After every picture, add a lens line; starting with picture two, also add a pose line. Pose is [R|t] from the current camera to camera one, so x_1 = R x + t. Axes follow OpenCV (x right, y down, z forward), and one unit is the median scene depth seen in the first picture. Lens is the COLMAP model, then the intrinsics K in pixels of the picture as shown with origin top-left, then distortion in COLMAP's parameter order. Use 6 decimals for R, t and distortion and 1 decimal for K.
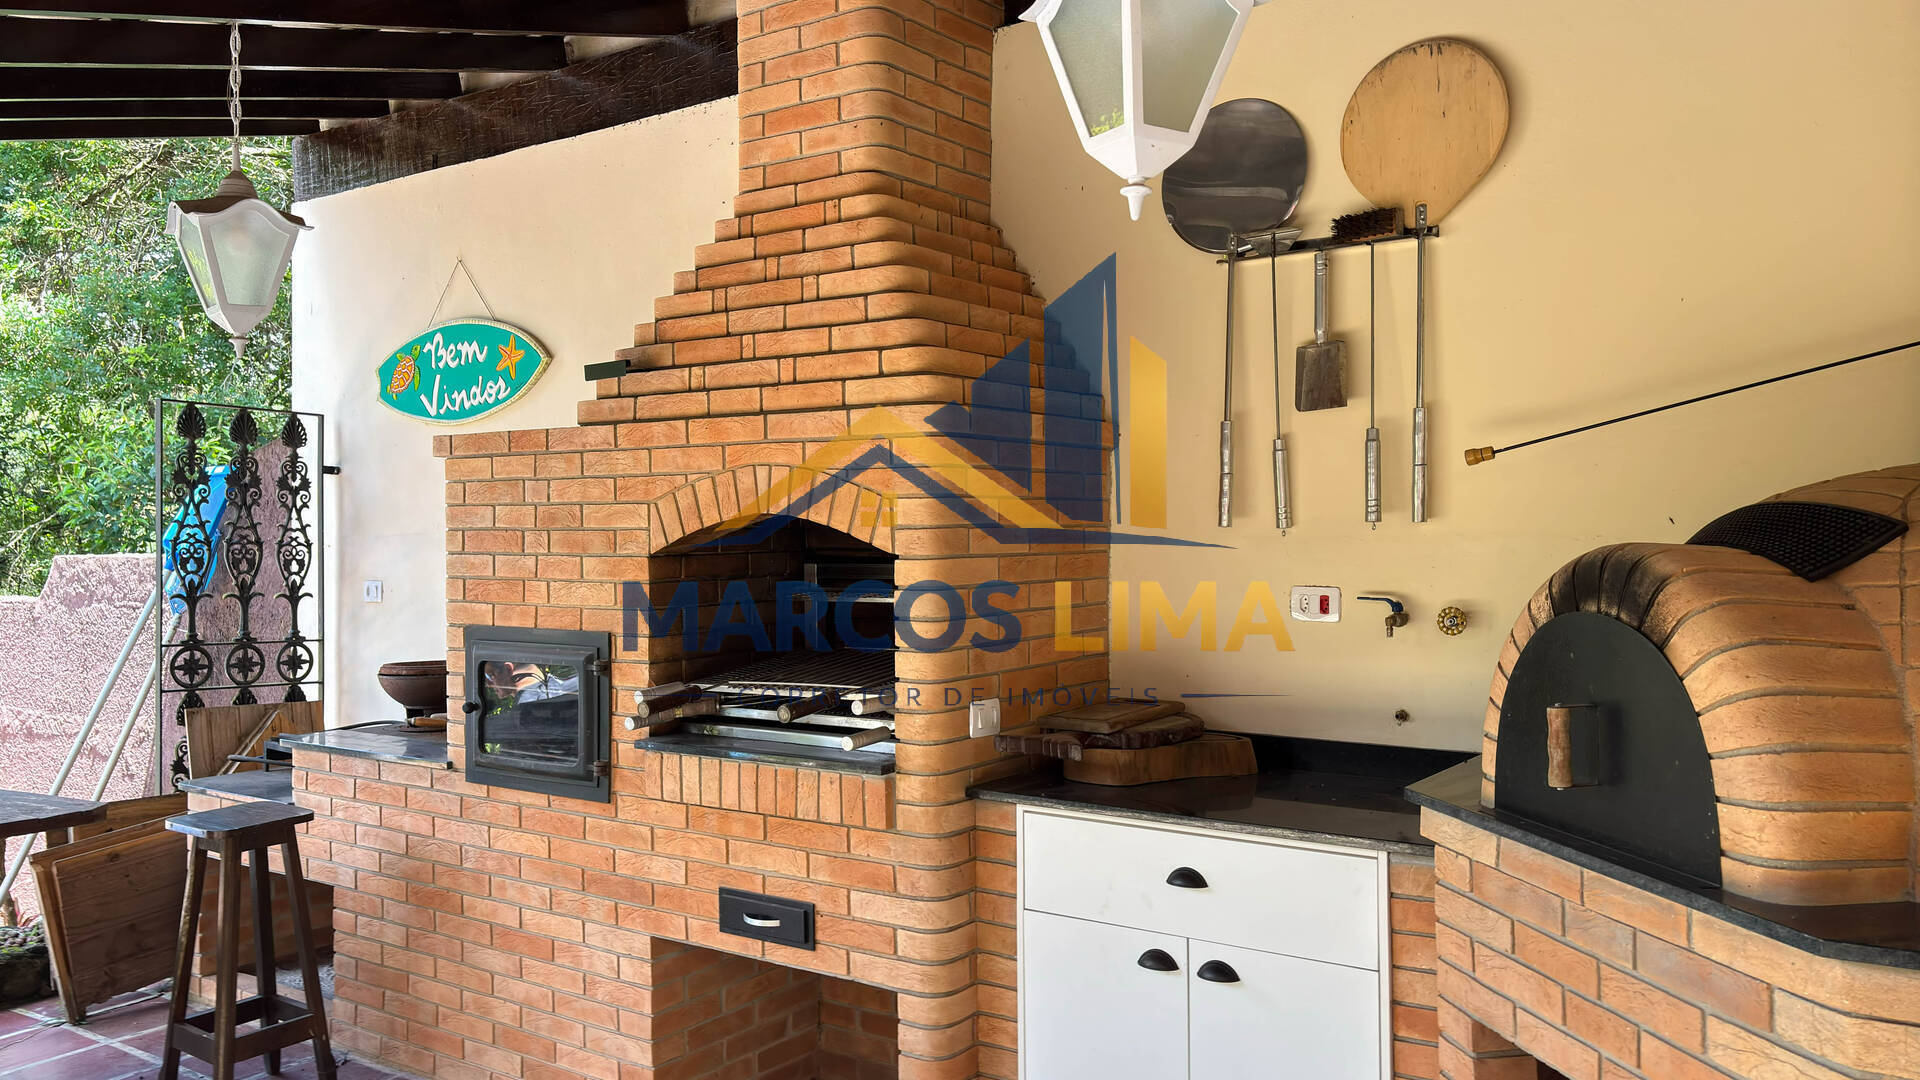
lens RADIAL K [[1447.1, 0, 973.1], [0, 1447.1, 541.7], [0, 0, 1]] dist [0.004888, 0.010721]
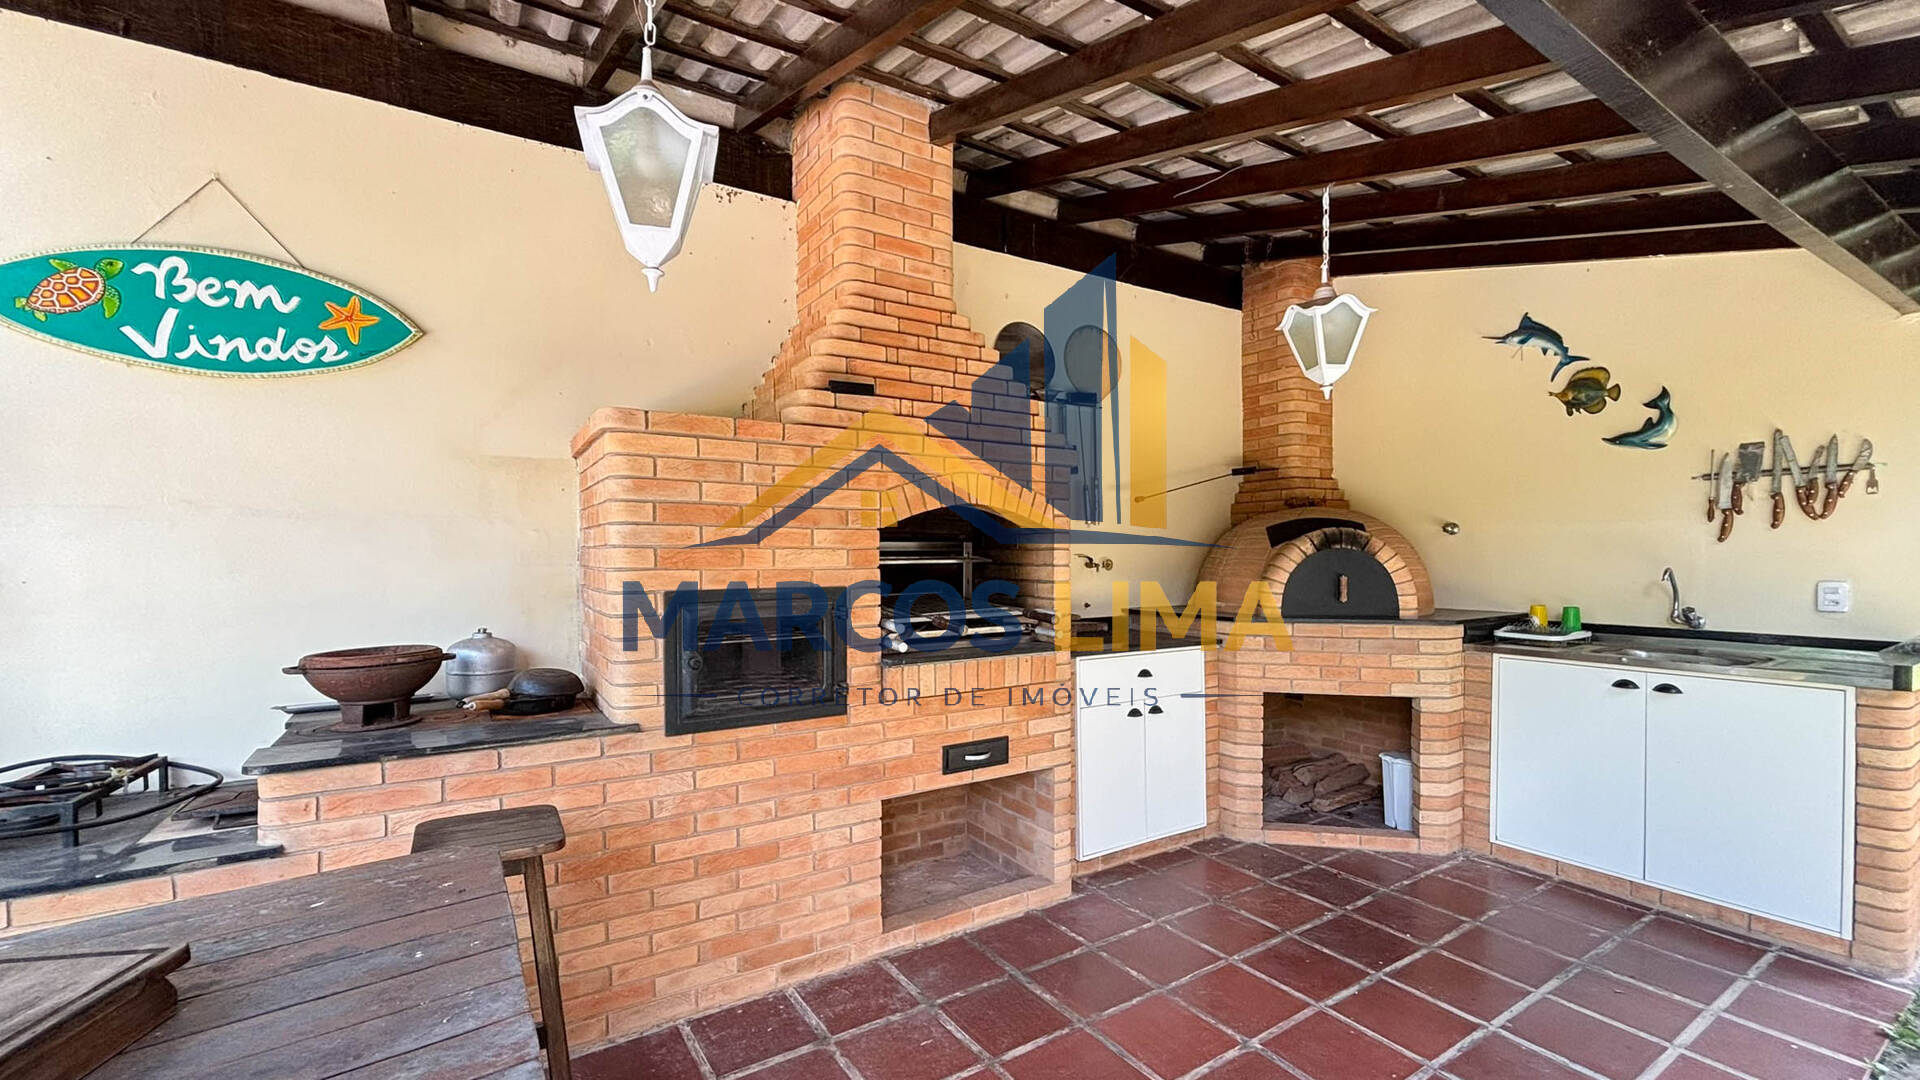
lens RADIAL K [[779.9, 0, 949.9], [0, 779.9, 571.0], [0, 0, 1]] dist [-0.007618, 0.001559]
pose [[0.379334, -0.013417, 0.925163, -0.861614], [0.008102, 0.999905, 0.011179, 0.040499], [-0.925224, 0.003255, 0.379406, 0.628945]]
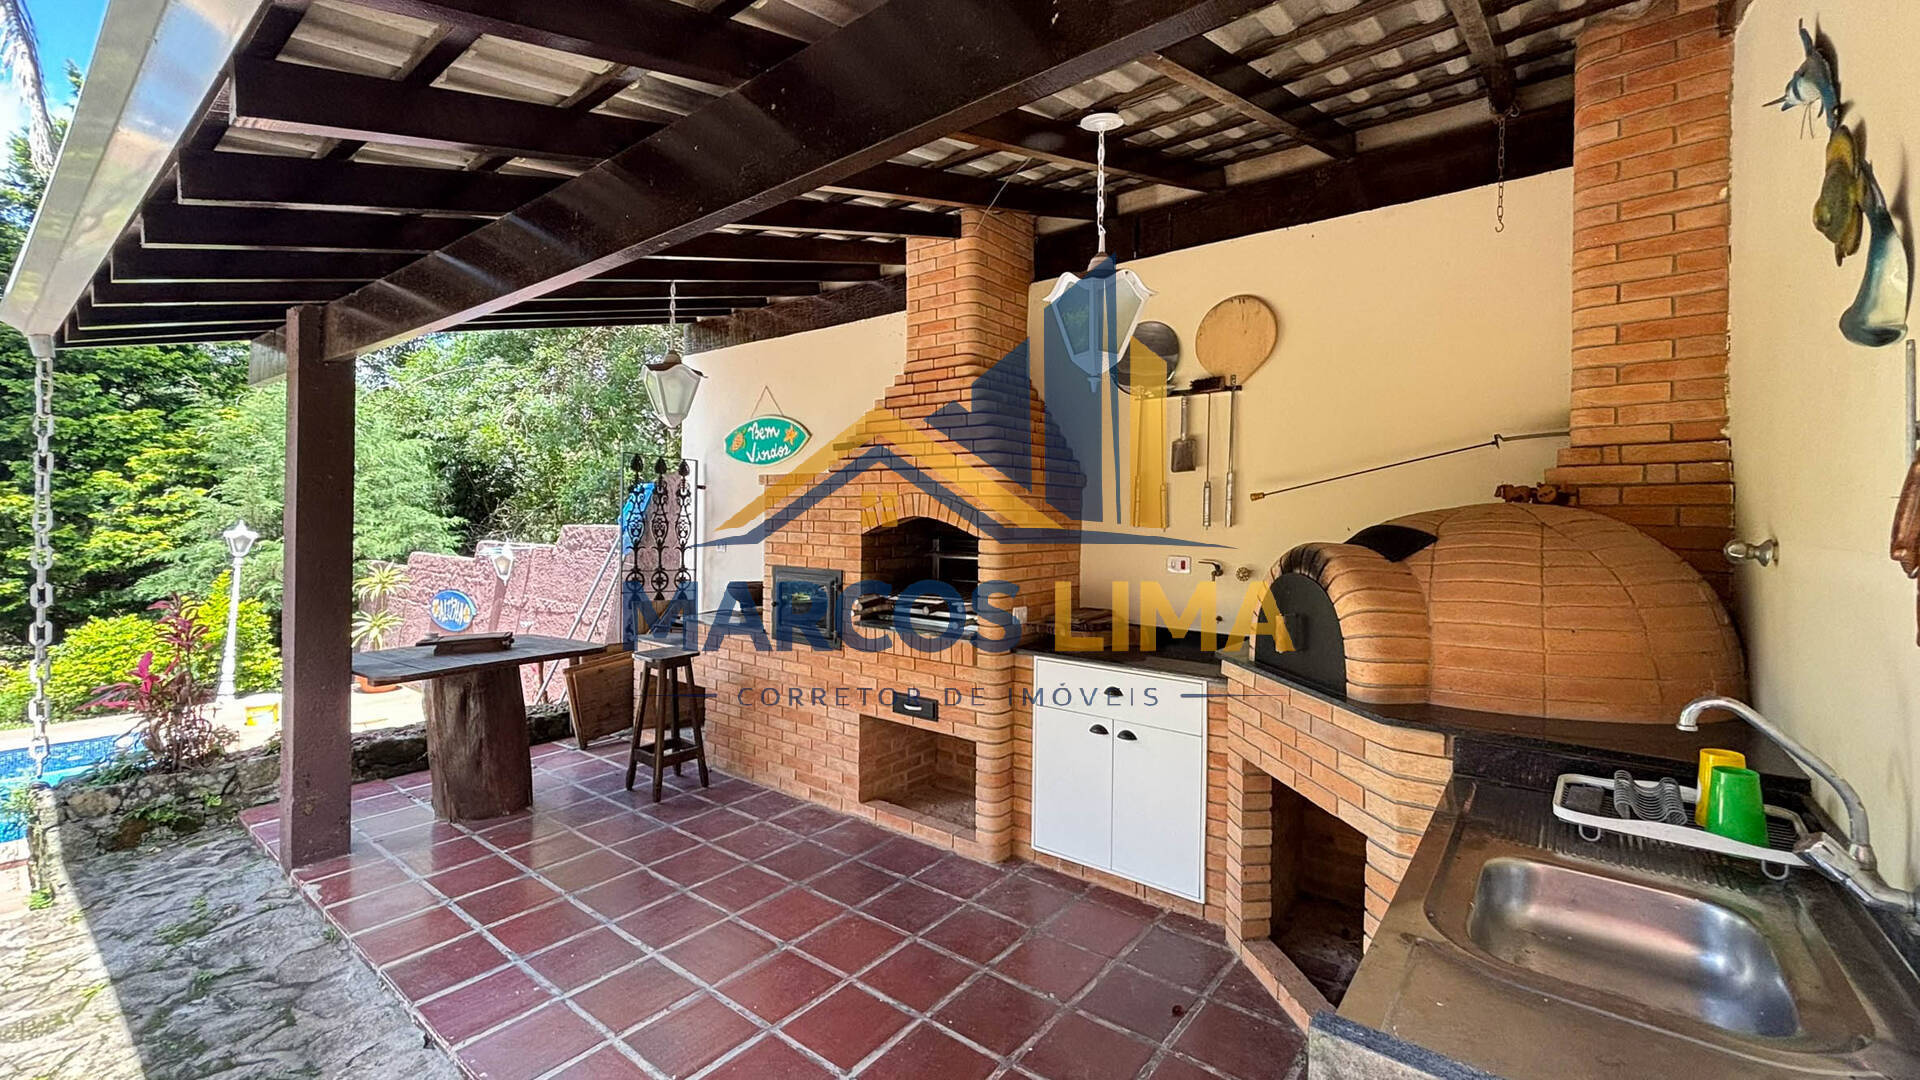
lens RADIAL K [[779.9, 0, 973.6], [0, 779.9, 516.7], [0, 0, 1]] dist [-0.007618, 0.001559]
pose [[0.998804, 0.020403, -0.044422, -0.010476], [-0.020761, 0.999756, -0.007598, -0.011279], [0.044257, 0.008512, 0.998984, -0.131025]]
